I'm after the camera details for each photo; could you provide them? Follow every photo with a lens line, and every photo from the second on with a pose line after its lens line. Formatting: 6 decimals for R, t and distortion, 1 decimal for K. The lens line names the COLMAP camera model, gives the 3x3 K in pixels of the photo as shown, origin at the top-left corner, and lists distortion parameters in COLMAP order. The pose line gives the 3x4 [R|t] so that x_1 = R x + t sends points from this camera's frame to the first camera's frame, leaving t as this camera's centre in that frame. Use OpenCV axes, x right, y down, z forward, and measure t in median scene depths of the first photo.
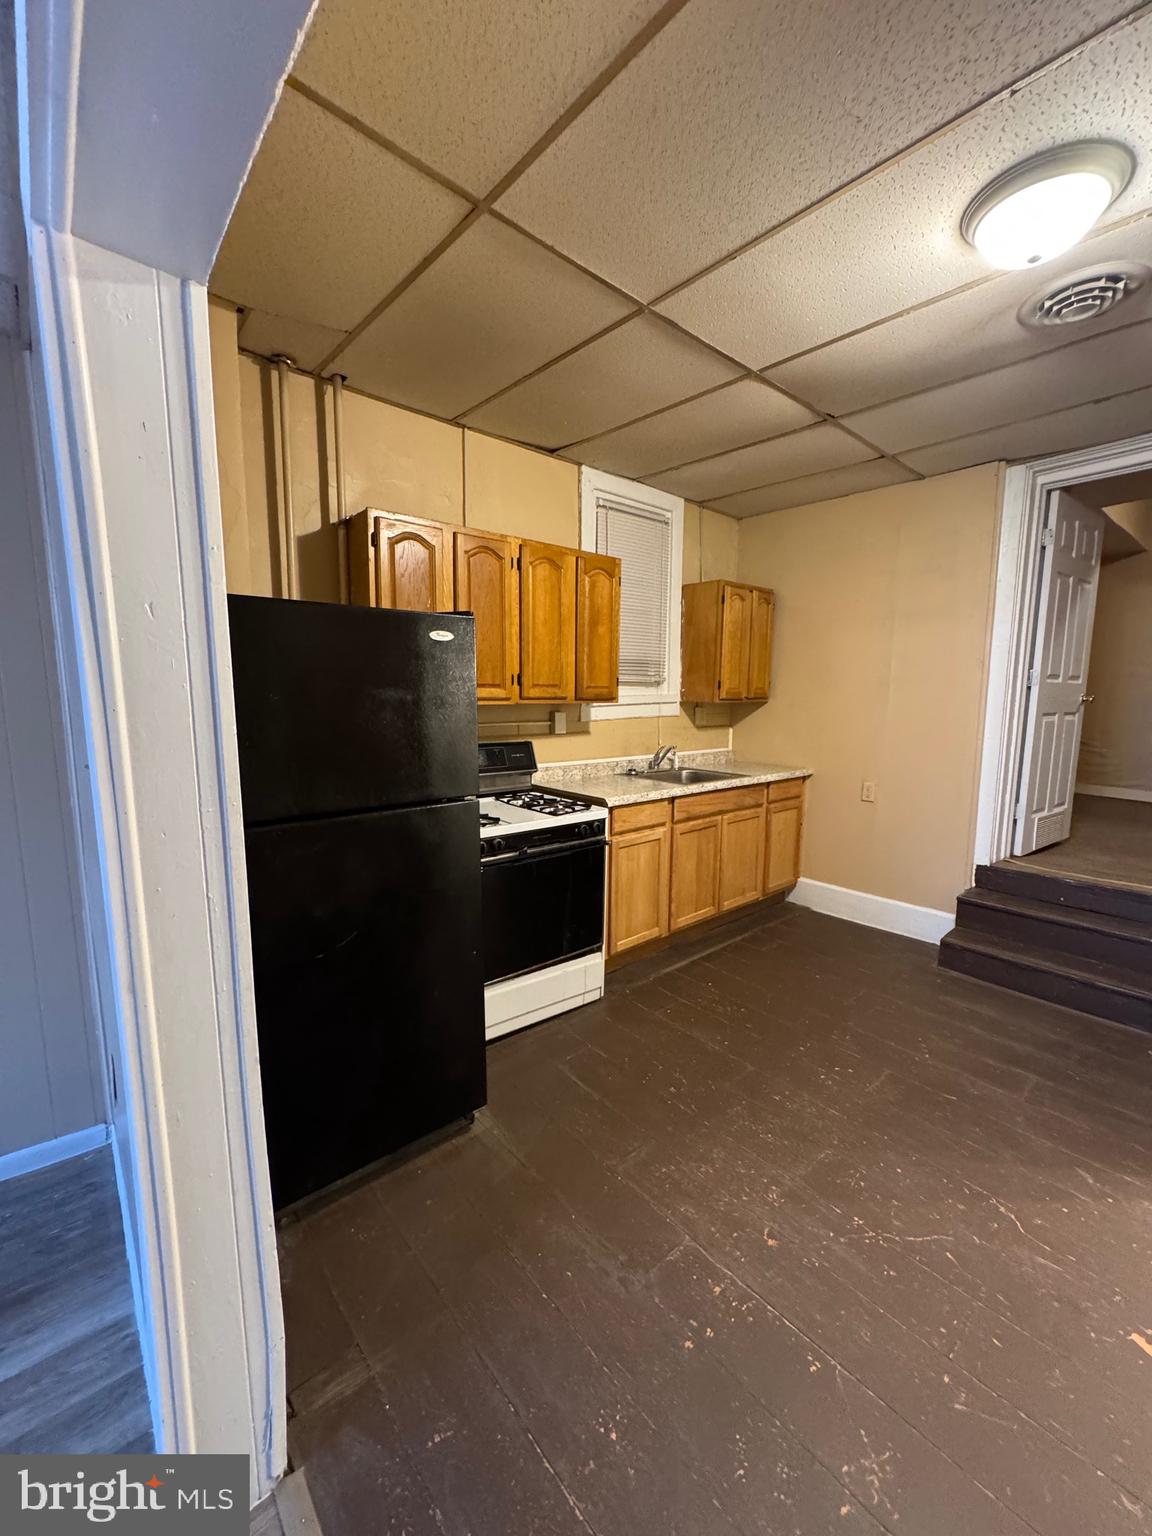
lens RADIAL K [[613.0, 0, 568.9], [0, 613.0, 763.7], [0, 0, 1]] dist [0.002760, 0.000093]
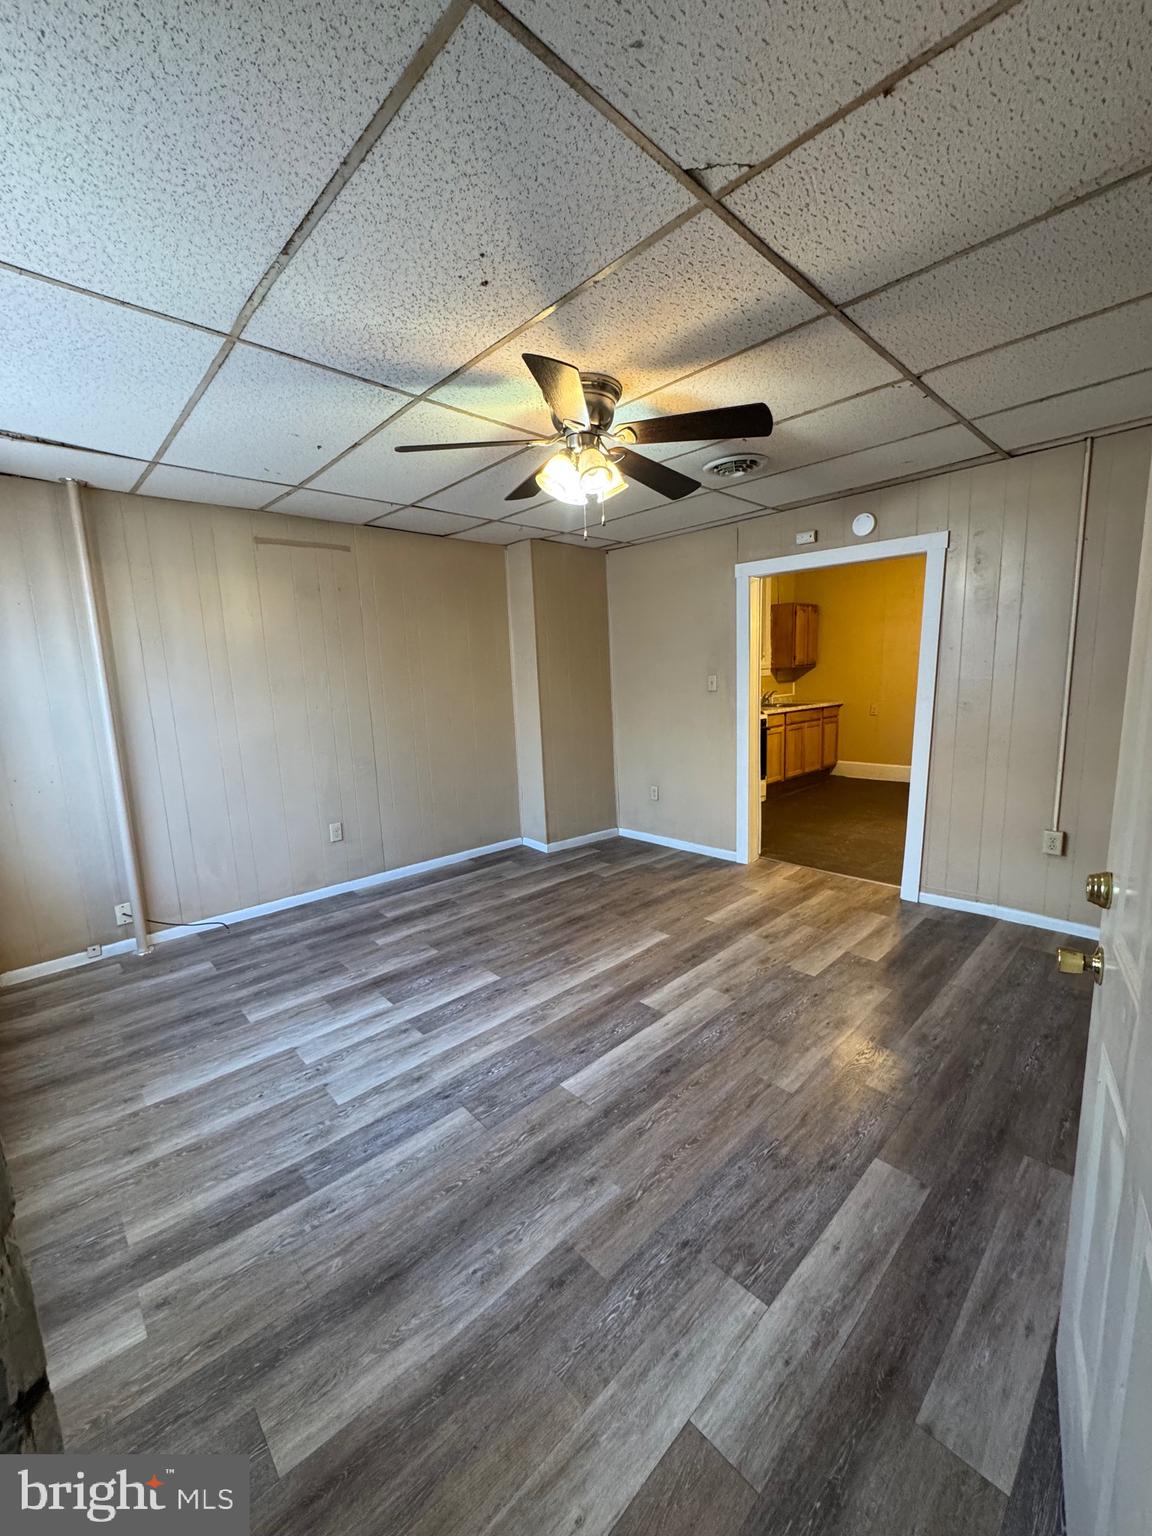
lens RADIAL K [[613.0, 0, 581.8], [0, 613.0, 776.5], [0, 0, 1]] dist [0.002760, 0.000093]
pose [[0.996523, -0.063730, 0.053669, -0.522365], [0.061917, 0.997474, 0.034804, 0.127835], [-0.055752, -0.031360, 0.997952, -0.844887]]
